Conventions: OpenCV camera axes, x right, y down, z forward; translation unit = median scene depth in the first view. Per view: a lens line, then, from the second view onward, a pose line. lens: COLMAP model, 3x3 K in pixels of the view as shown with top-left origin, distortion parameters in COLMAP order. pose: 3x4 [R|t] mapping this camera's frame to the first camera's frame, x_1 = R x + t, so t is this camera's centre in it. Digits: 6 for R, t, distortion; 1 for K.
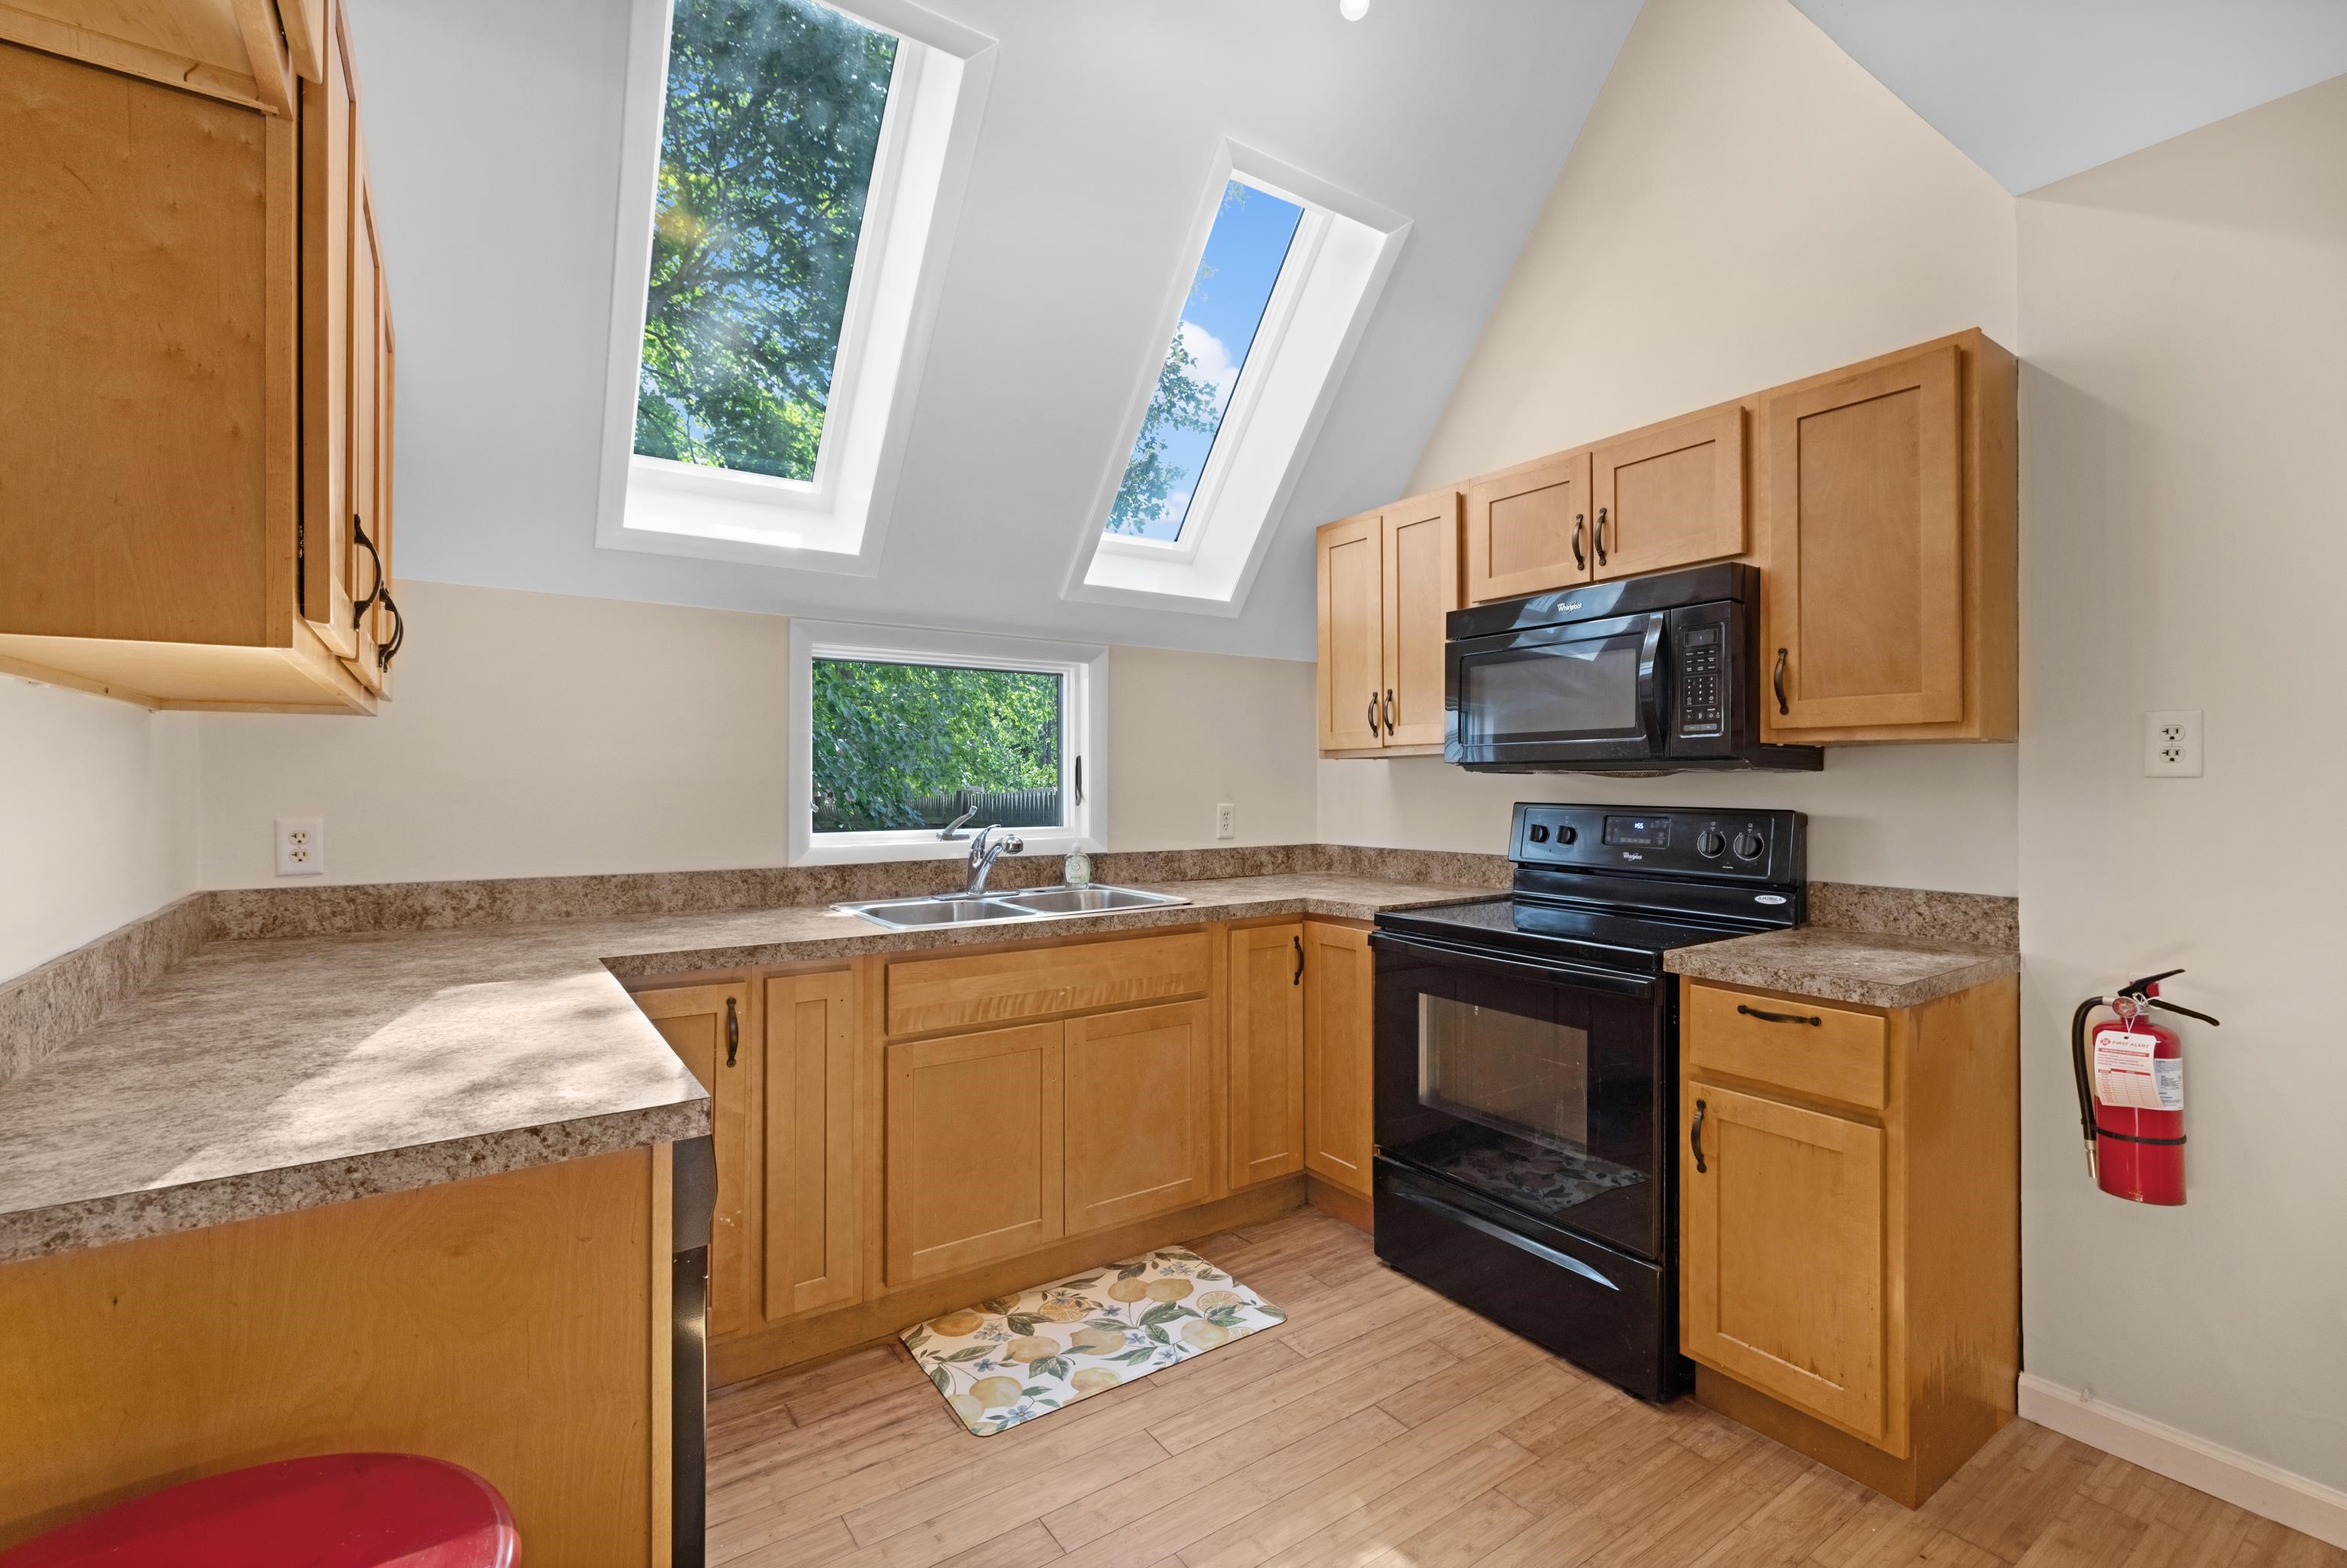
lens RADIAL K [[1016.4, 0, 1173.5], [0, 1016.4, 784.0], [0, 0, 1]] dist [0.000171, -0.000080]
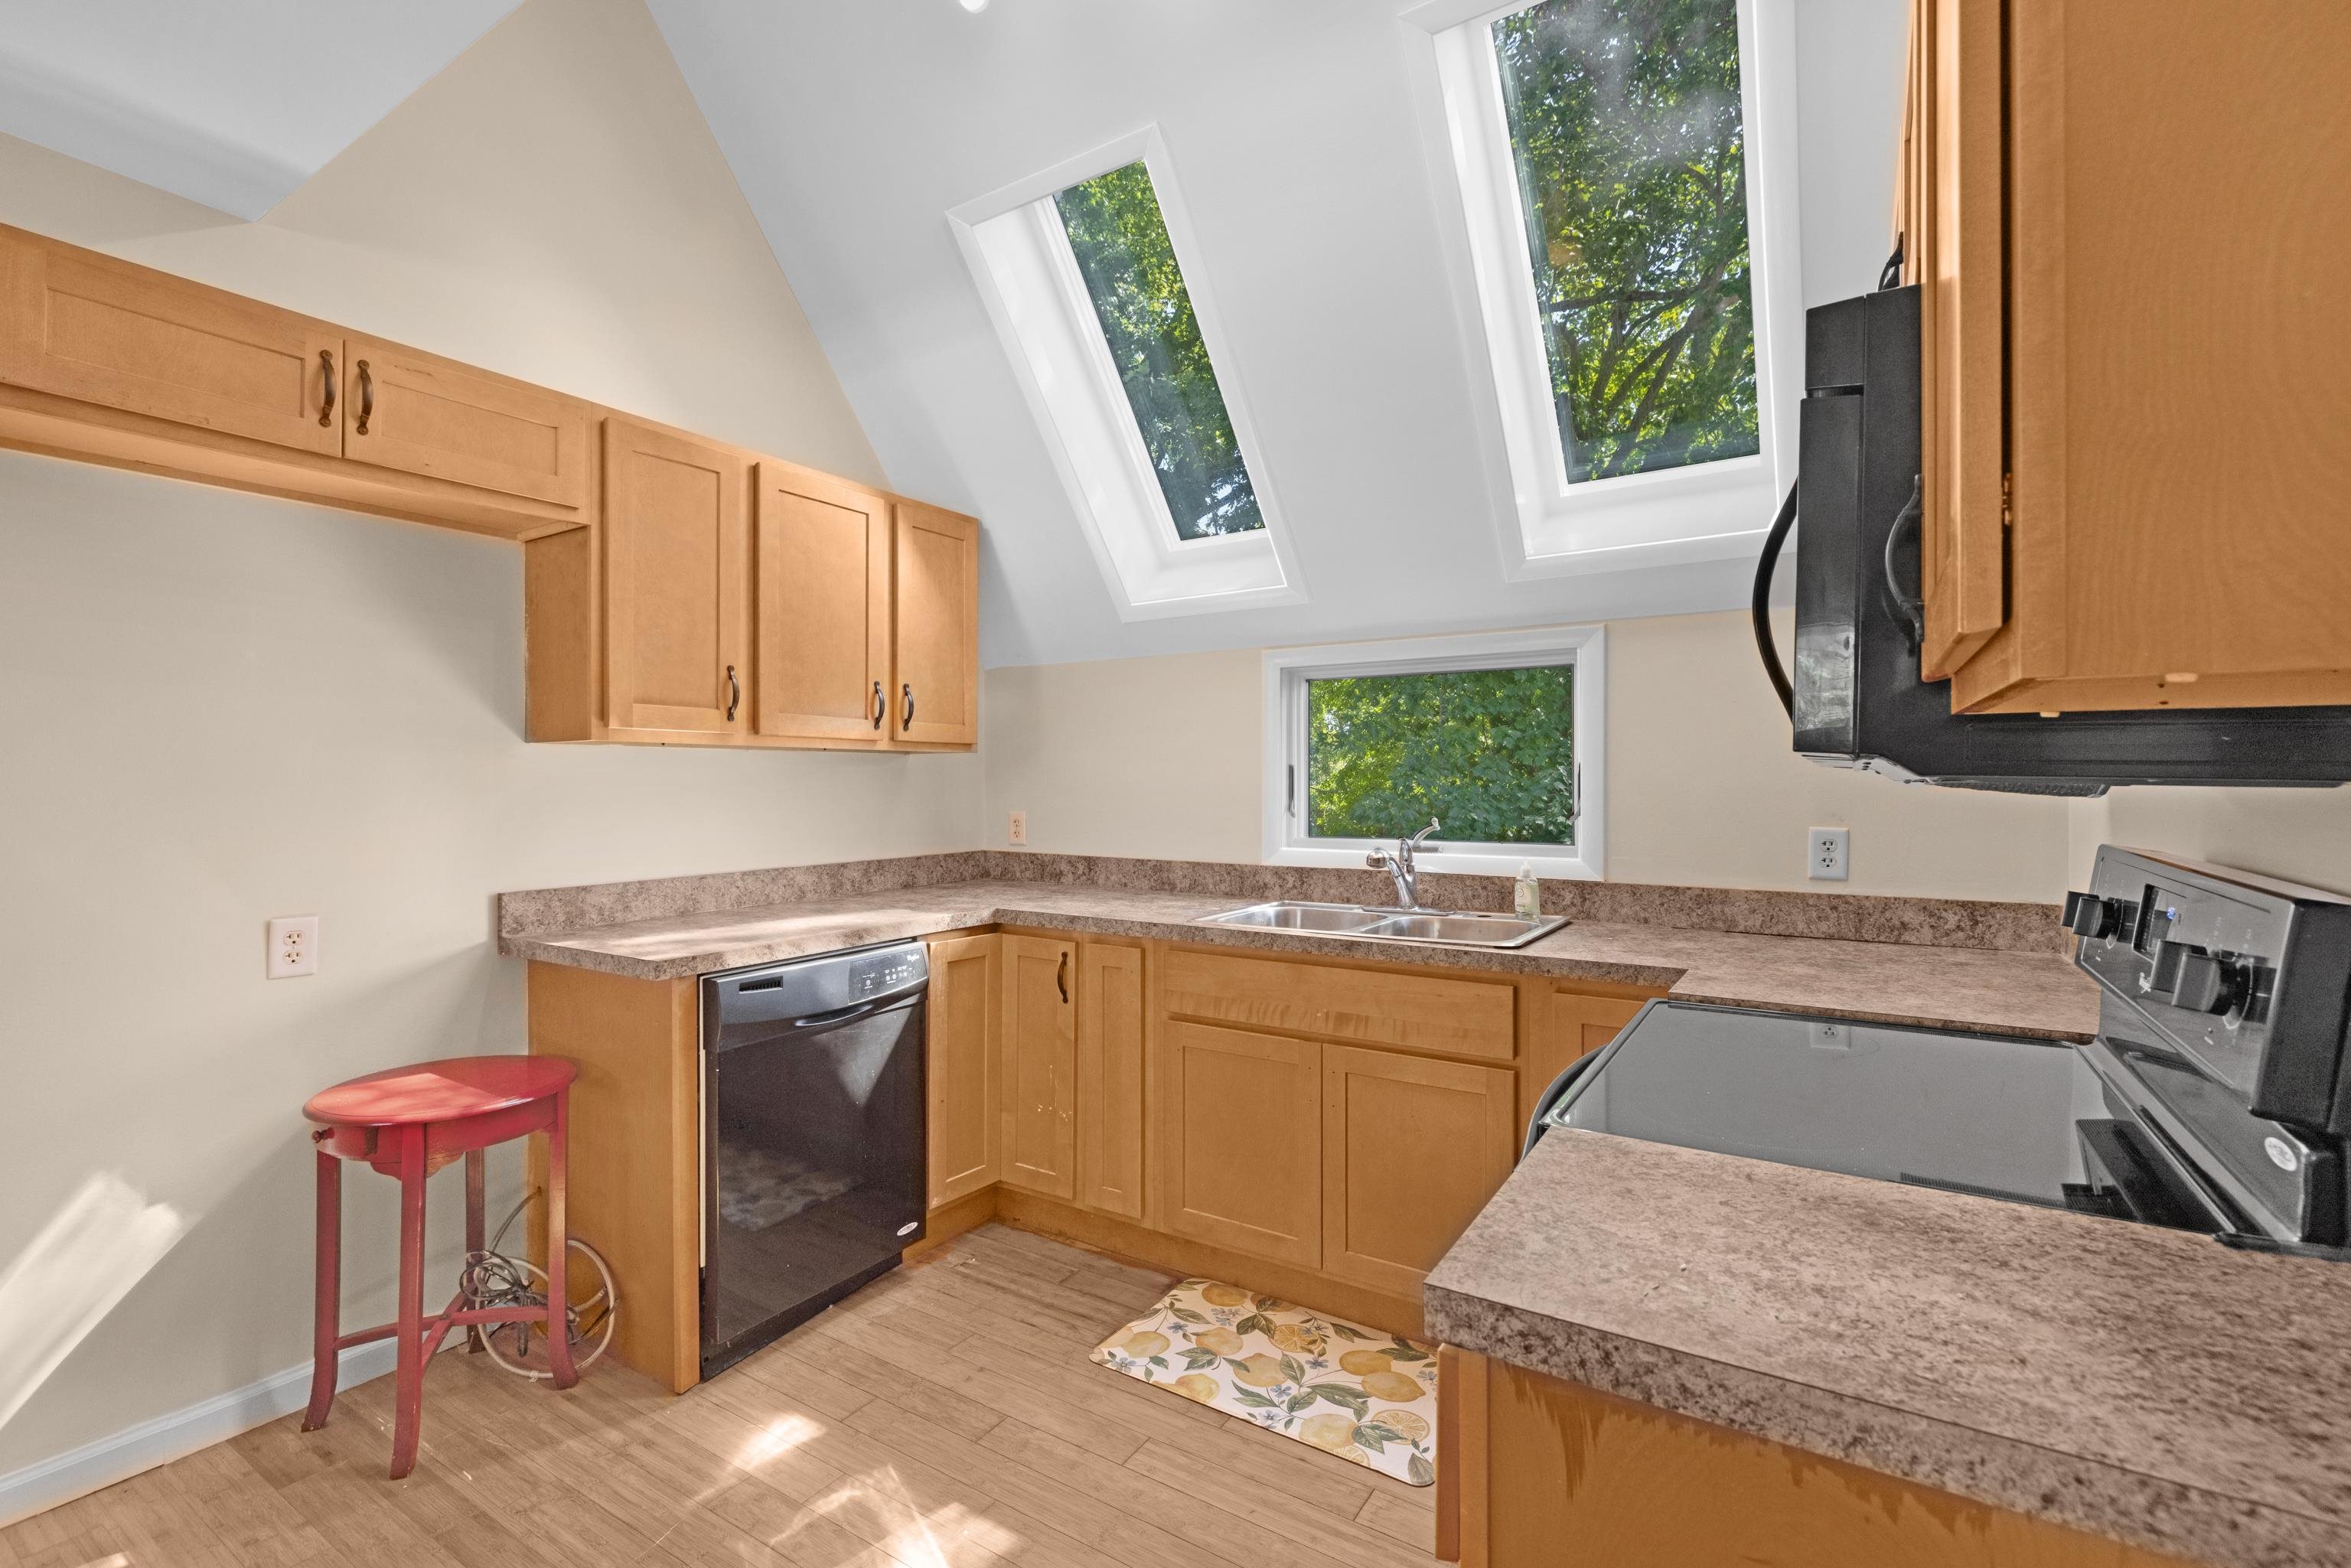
lens RADIAL K [[1018.2, 0, 1175.5], [0, 1018.2, 784.0], [0, 0, 1]] dist [0.000171, -0.000080]
pose [[0.392831, -0.005513, -0.919594, 0.762241], [-0.008369, 0.999919, -0.009570, 0.001001], [0.919573, 0.011455, 0.392753, 0.523765]]
